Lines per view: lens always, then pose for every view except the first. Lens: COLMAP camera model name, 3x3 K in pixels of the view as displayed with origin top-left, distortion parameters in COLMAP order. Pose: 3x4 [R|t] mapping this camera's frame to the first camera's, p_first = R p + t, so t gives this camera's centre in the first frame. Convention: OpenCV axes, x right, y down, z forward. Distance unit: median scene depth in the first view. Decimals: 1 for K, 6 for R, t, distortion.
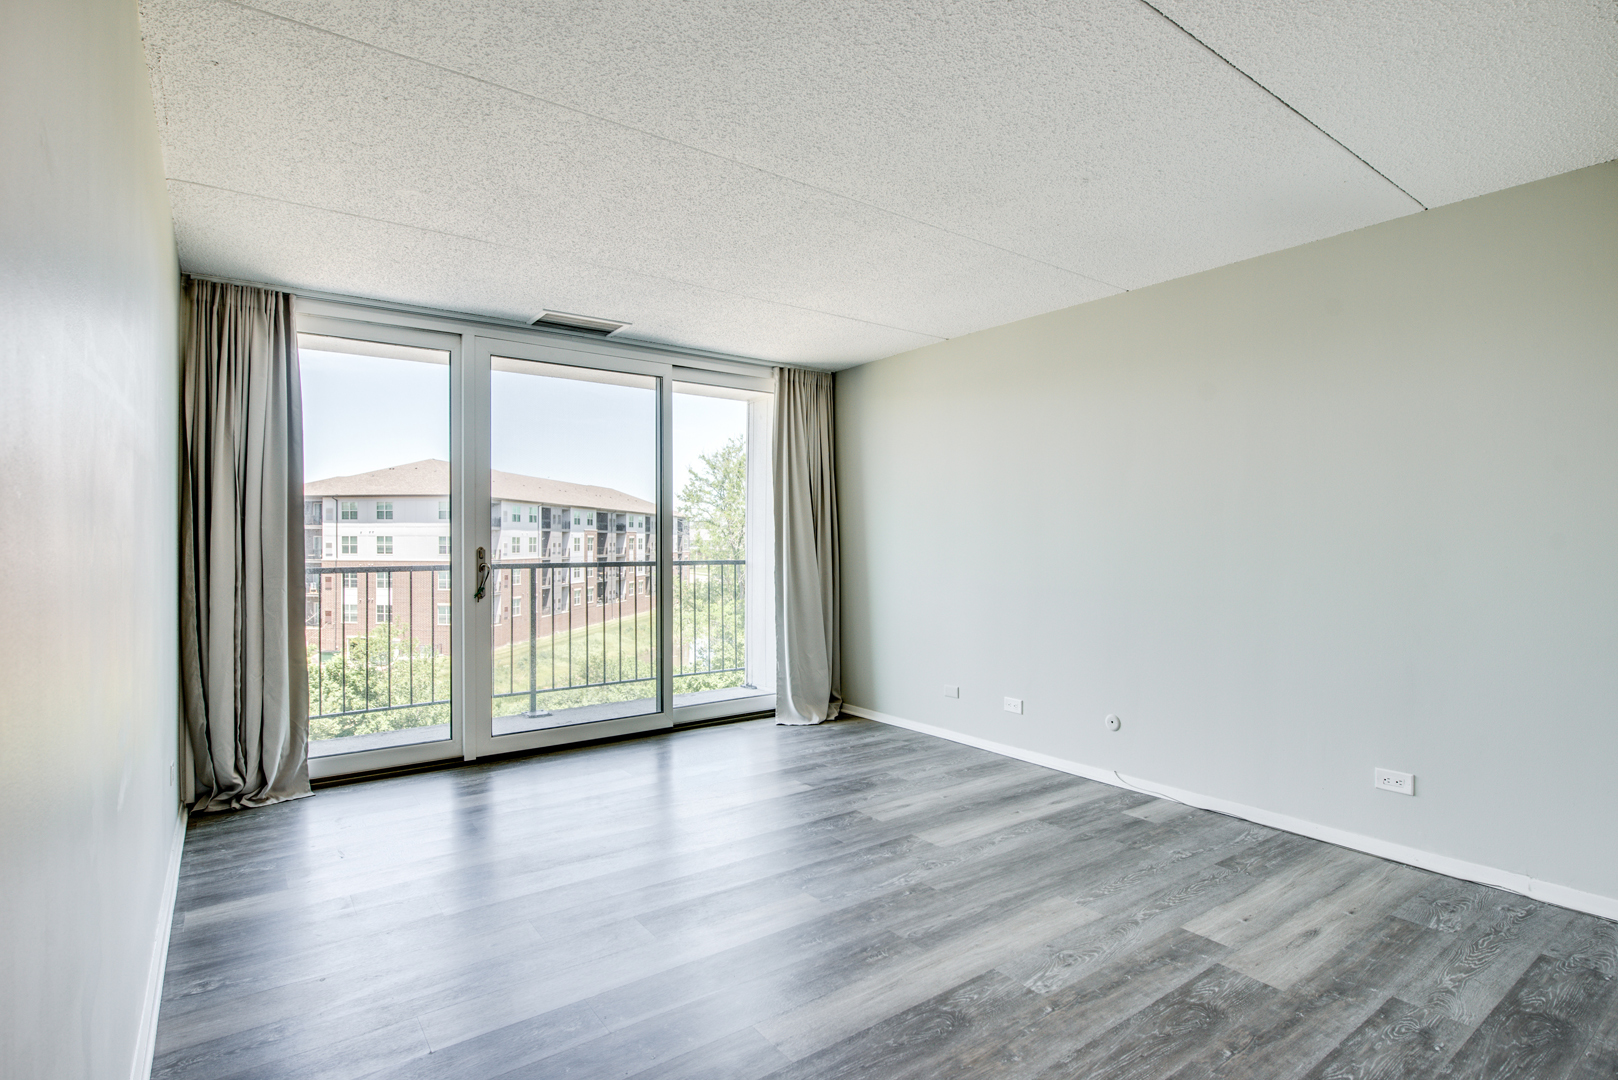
lens RADIAL K [[804.8, 0, 814.1], [0, 804.8, 532.6], [0, 0, 1]] dist [-0.008188, -0.002740]
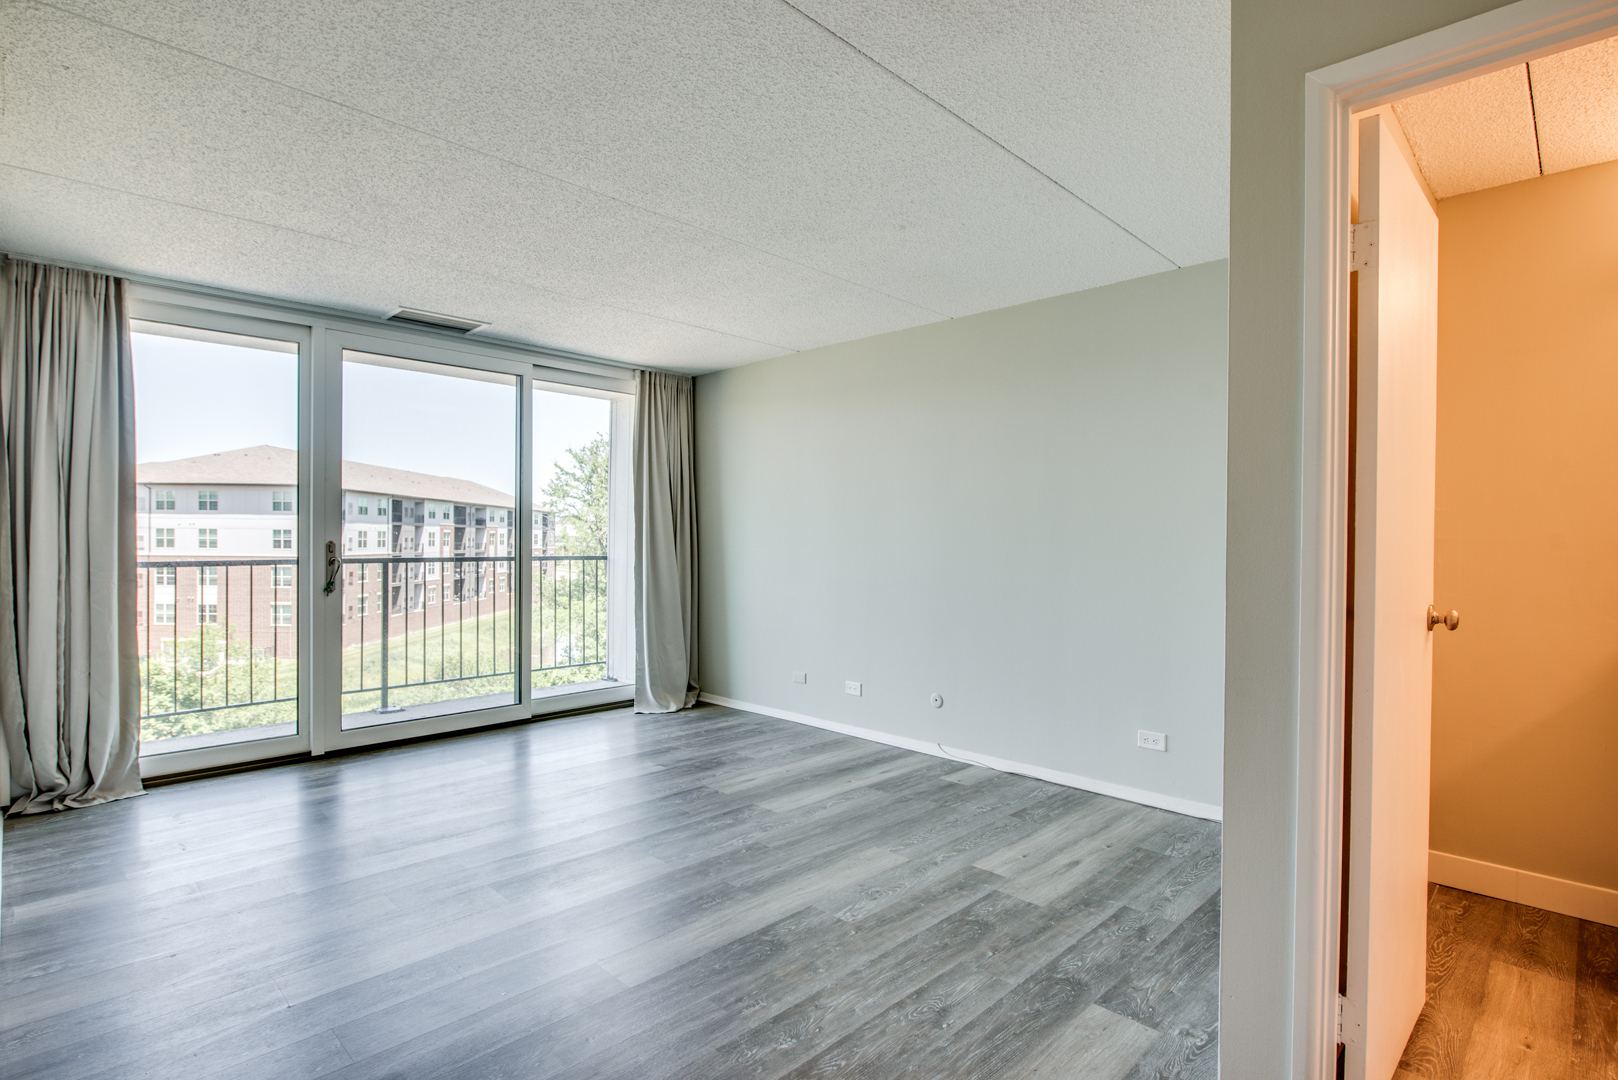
lens RADIAL K [[804.8, 0, 816.5], [0, 804.8, 535.7], [0, 0, 1]] dist [-0.008188, -0.002740]
pose [[0.987105, 0.008280, 0.159861, 0.028448], [-0.009465, 0.999933, 0.006648, -0.001000], [-0.159796, -0.008075, 0.987117, -0.105375]]
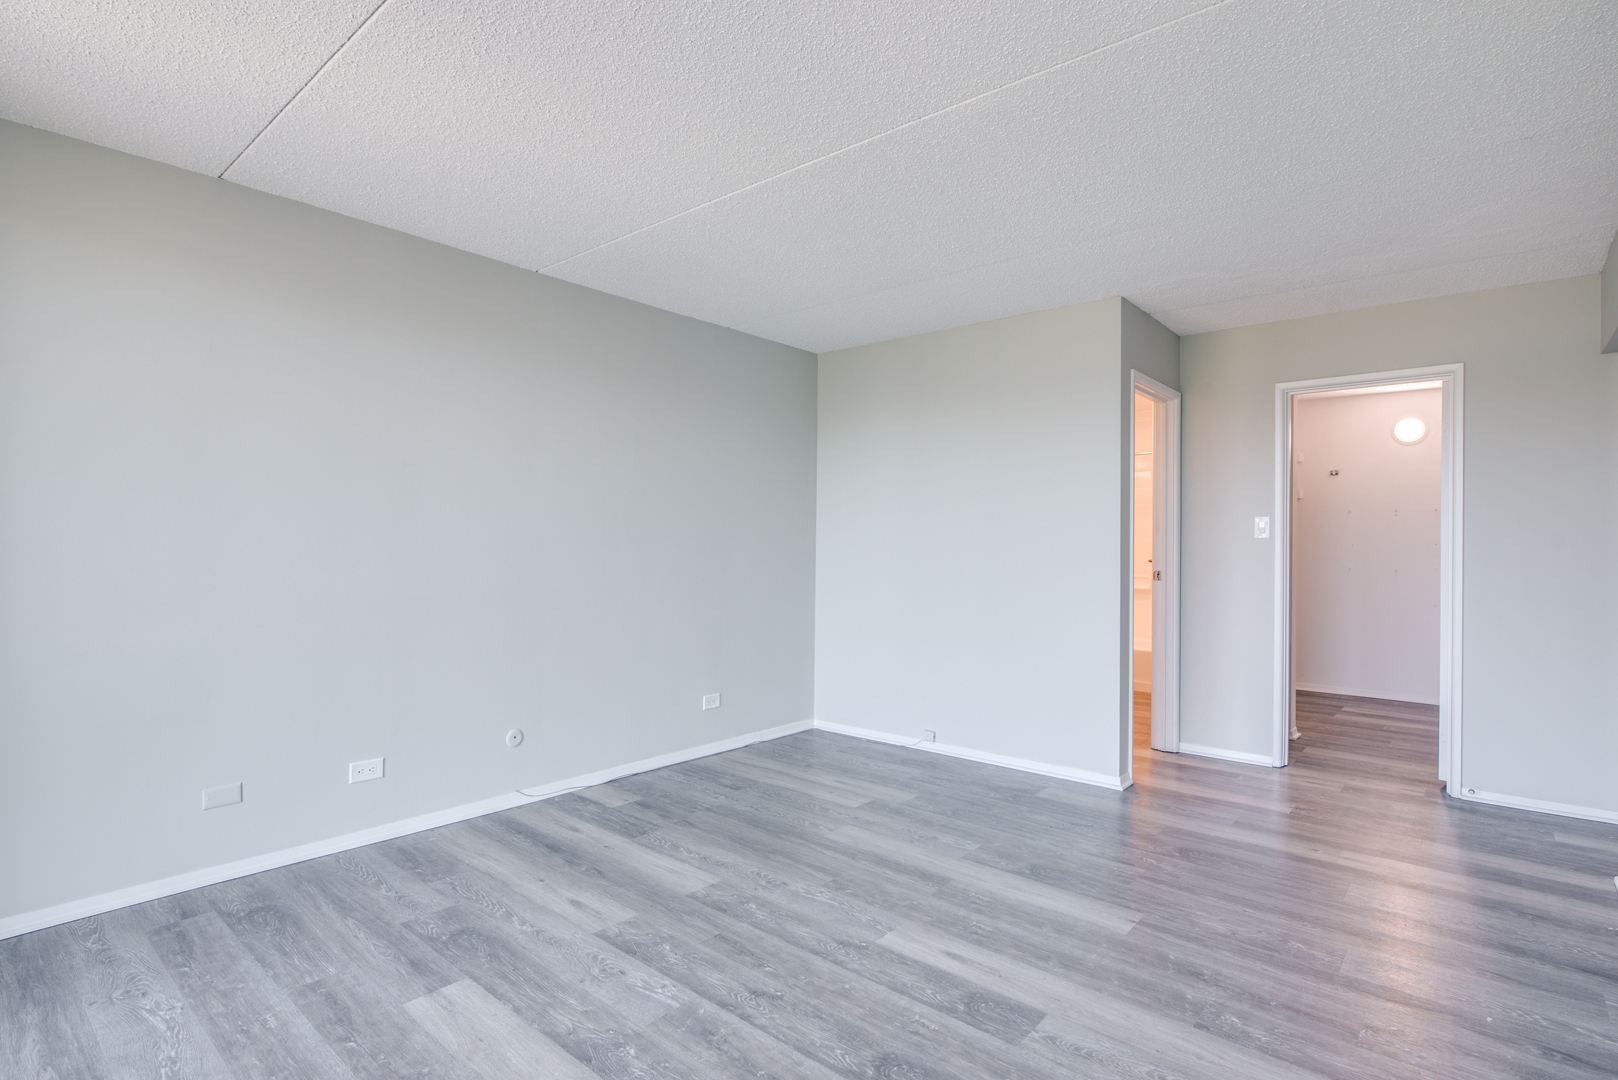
lens RADIAL K [[804.8, 0, 812.9], [0, 804.8, 542.3], [0, 0, 1]] dist [-0.008188, -0.002740]
pose [[-0.231246, -0.001487, 0.972894, -0.729239], [-0.019435, 0.999806, -0.003091, 0.015565], [-0.972701, -0.019623, -0.231230, 1.104503]]
